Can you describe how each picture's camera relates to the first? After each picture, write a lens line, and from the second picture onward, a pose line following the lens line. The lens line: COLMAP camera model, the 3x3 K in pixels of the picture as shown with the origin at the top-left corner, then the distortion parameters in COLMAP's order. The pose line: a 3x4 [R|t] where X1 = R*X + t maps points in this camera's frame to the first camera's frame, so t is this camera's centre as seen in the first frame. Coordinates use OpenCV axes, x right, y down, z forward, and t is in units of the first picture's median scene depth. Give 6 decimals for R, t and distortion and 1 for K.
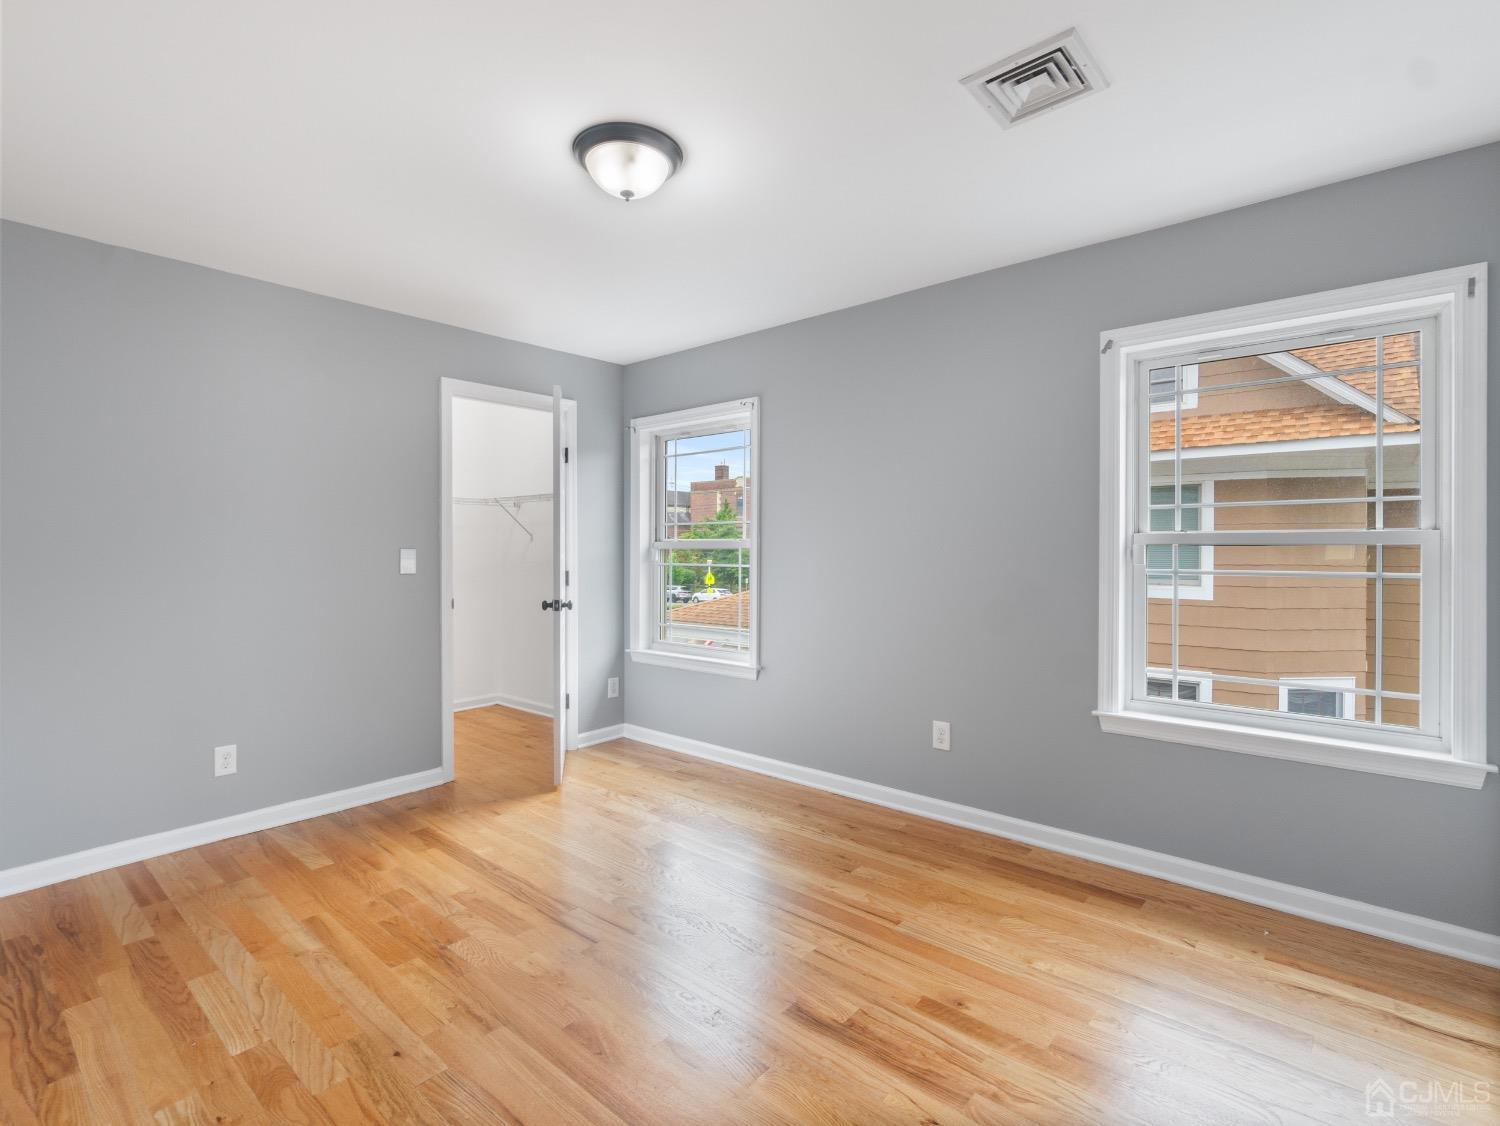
lens RADIAL K [[732.5, 0, 752.4], [0, 732.5, 557.8], [0, 0, 1]] dist [-0.004910, 0.001335]
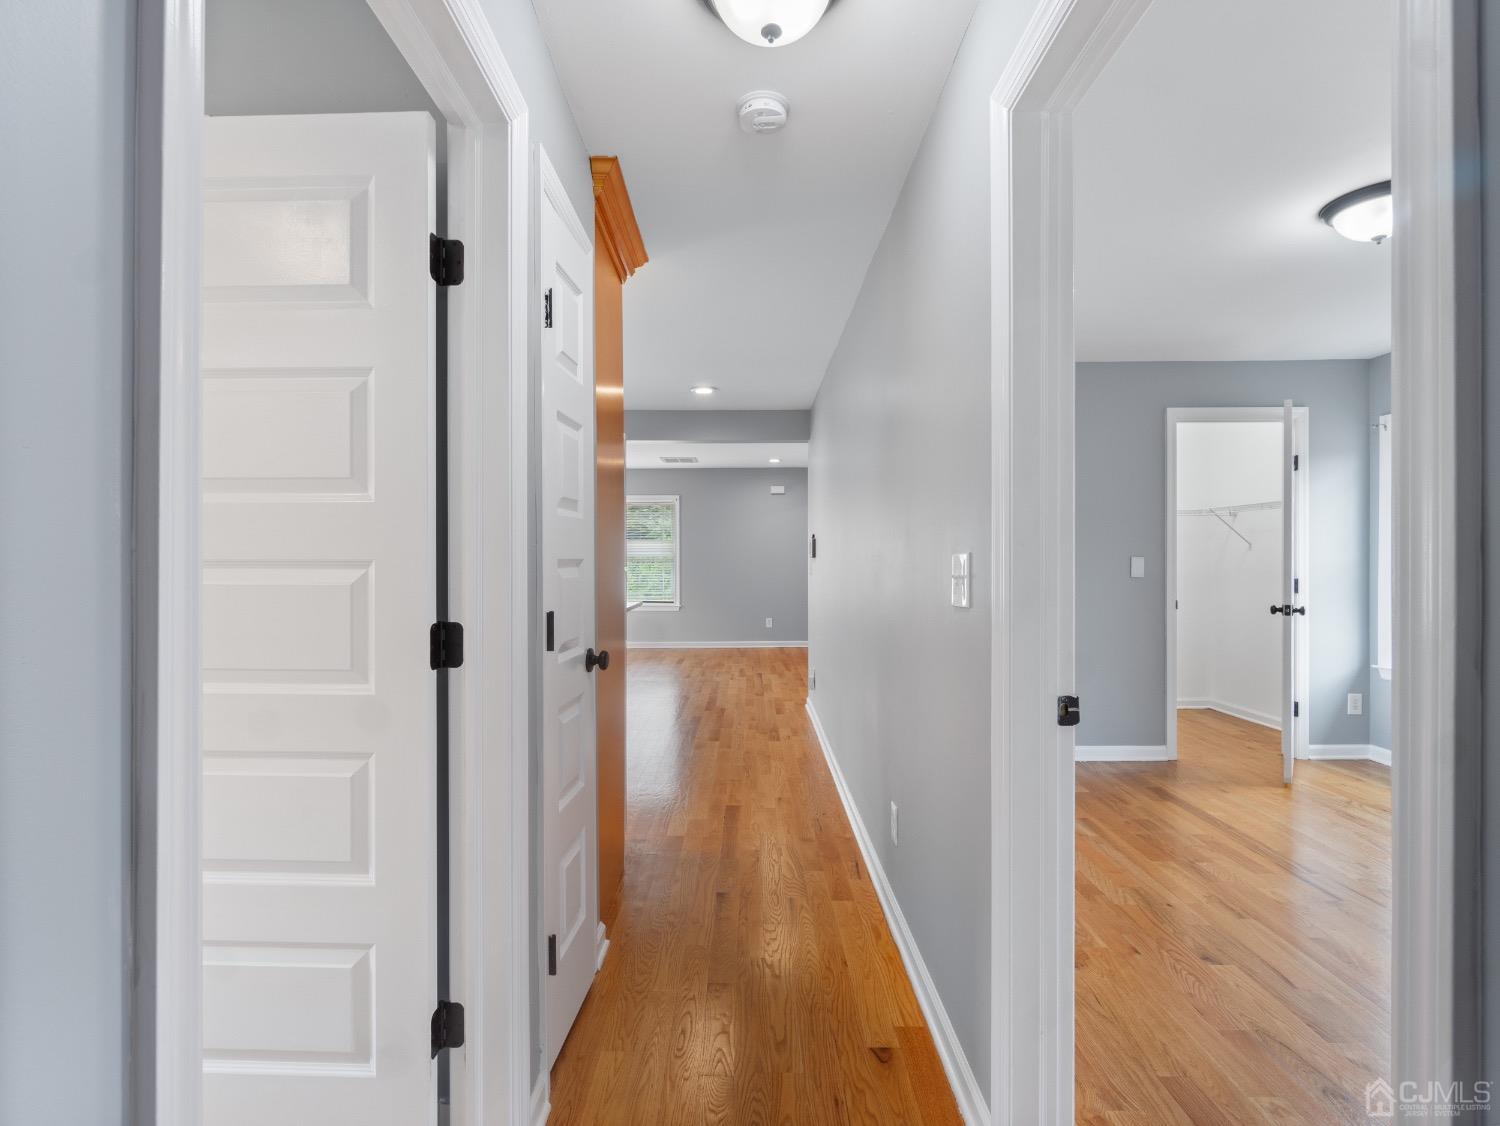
lens RADIAL K [[732.5, 0, 748.0], [0, 732.5, 565.3], [0, 0, 1]] dist [-0.004910, 0.001335]
pose [[0.641418, 0.001827, -0.767190, 0.035934], [-0.007170, 0.999968, -0.003612, 0.010816], [0.767158, 0.007817, 0.641410, -0.246021]]
